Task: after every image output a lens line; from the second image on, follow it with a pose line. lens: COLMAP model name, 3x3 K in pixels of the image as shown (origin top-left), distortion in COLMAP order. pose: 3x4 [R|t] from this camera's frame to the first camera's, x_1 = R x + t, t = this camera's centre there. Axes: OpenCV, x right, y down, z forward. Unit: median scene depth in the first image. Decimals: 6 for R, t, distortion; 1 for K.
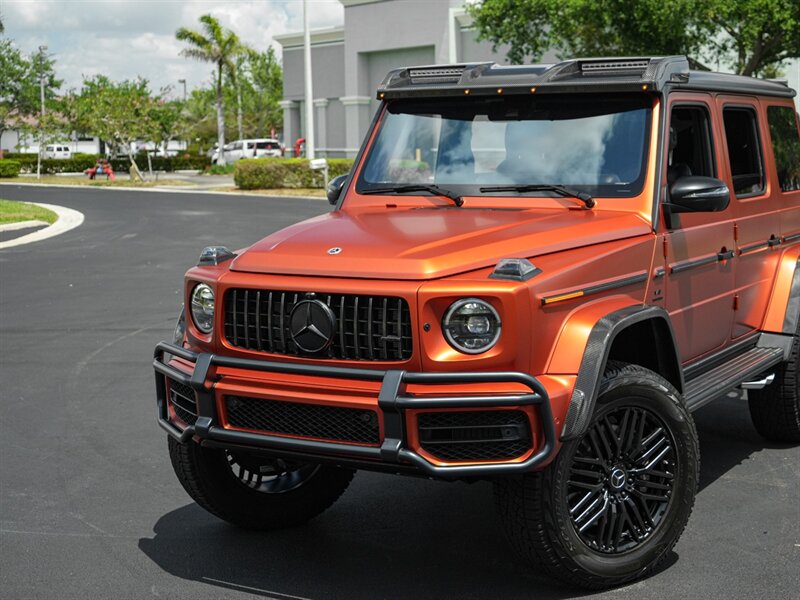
lens RADIAL K [[1258.9, 0, 488.0], [0, 1258.9, 266.1], [0, 0, 1]] dist [-0.018949, 0.003650]
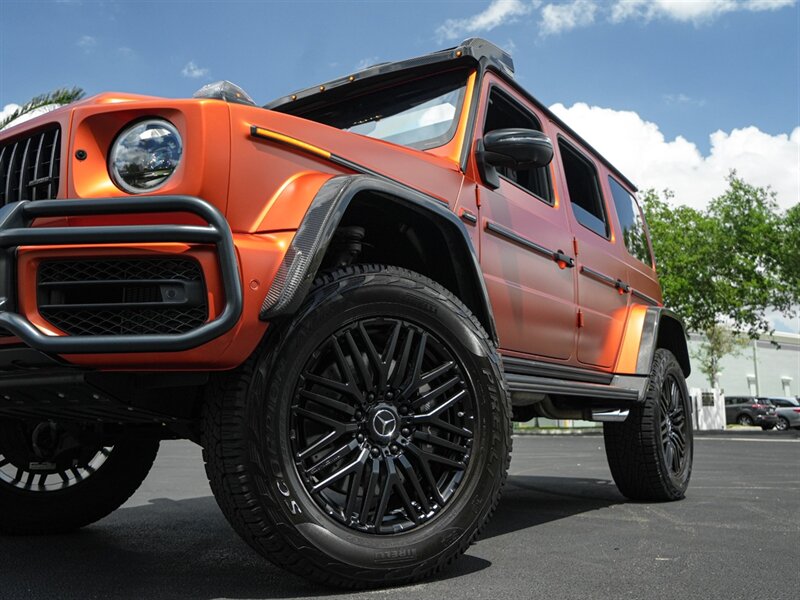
lens RADIAL K [[730.2, 0, 398.6], [0, 730.2, 300.4], [0, 0, 1]] dist [-0.012835, 0.001399]
pose [[0.994630, -0.007870, -0.103194, 0.153538], [-0.019383, 0.965296, -0.260438, 0.208350], [0.101662, 0.261040, 0.959960, 0.591003]]
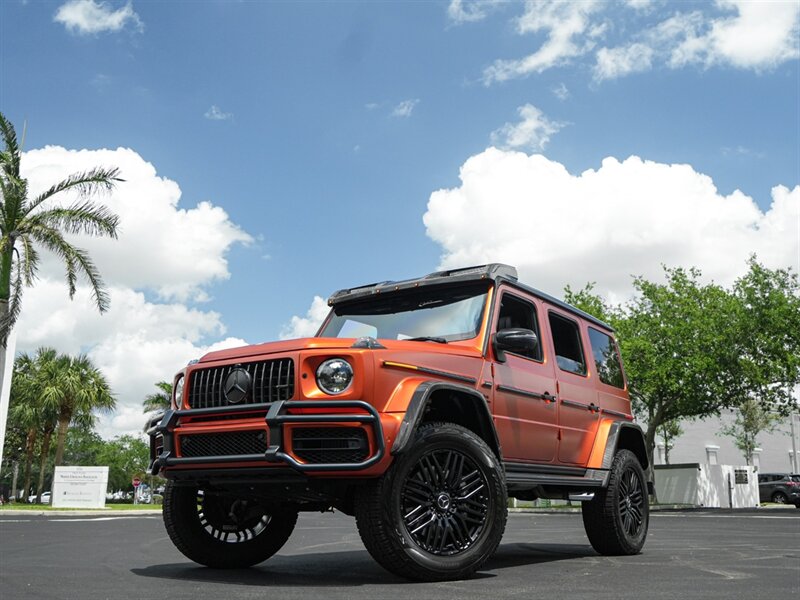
lens RADIAL K [[798.6, 0, 444.2], [0, 798.6, 317.9], [0, 0, 1]] dist [-0.037110, -0.000713]
pose [[0.996844, -0.008251, -0.078958, 0.176955], [-0.017368, 0.947824, -0.318322, 0.258747], [0.077465, 0.318688, 0.944689, 0.078259]]
